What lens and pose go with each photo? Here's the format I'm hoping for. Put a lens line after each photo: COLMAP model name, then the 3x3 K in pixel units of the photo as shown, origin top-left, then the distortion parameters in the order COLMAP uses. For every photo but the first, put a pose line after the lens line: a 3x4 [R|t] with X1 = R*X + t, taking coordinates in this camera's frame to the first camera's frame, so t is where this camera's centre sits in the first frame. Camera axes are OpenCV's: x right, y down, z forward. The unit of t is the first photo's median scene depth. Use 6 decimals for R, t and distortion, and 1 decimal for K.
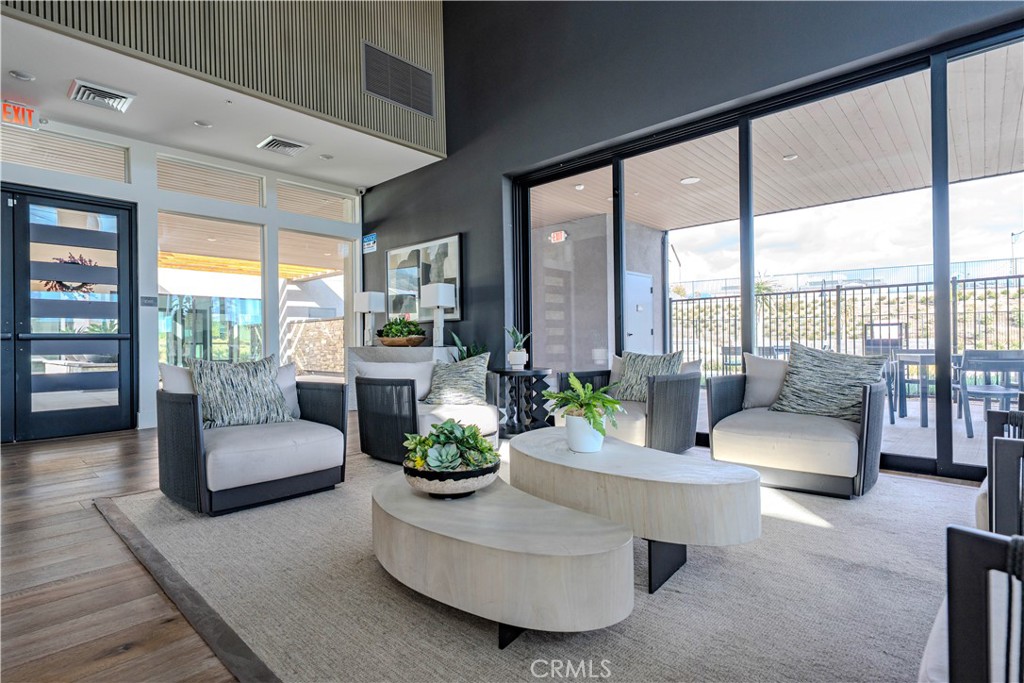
lens RADIAL K [[515.1, 0, 513.0], [0, 515.1, 348.7], [0, 0, 1]] dist [0.004214, -0.000448]
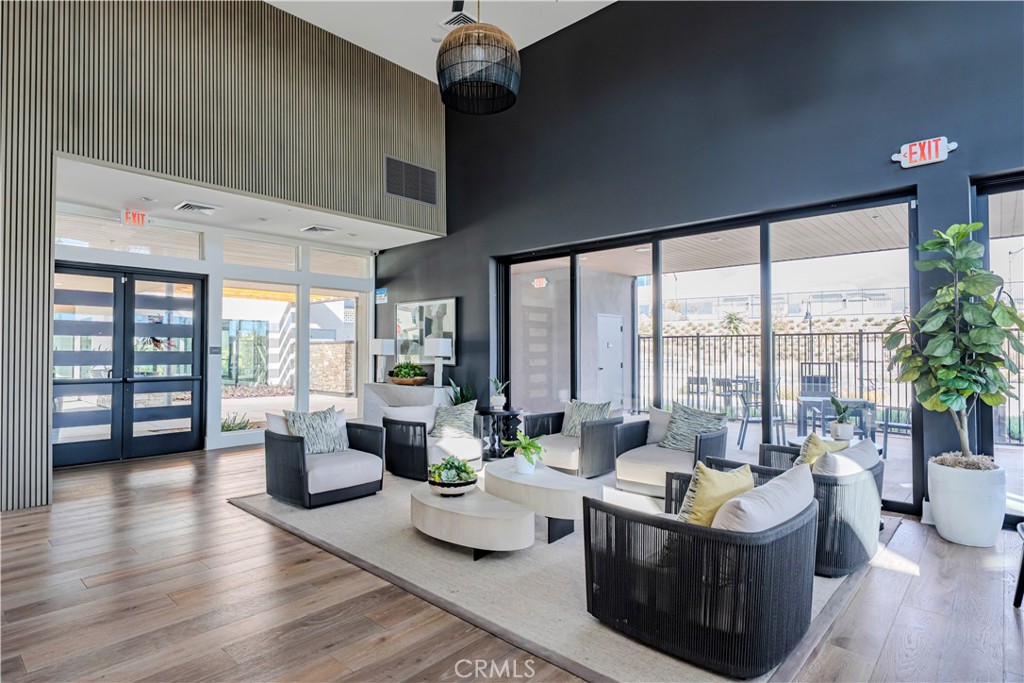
lens RADIAL K [[553.0, 0, 510.9], [0, 553.0, 337.2], [0, 0, 1]] dist [0.002494, -0.000940]
pose [[0.999929, 0.011366, 0.003667, 0.033147], [-0.011238, 0.999385, -0.033222, -0.093906], [-0.004042, 0.033178, 0.999441, -0.423159]]
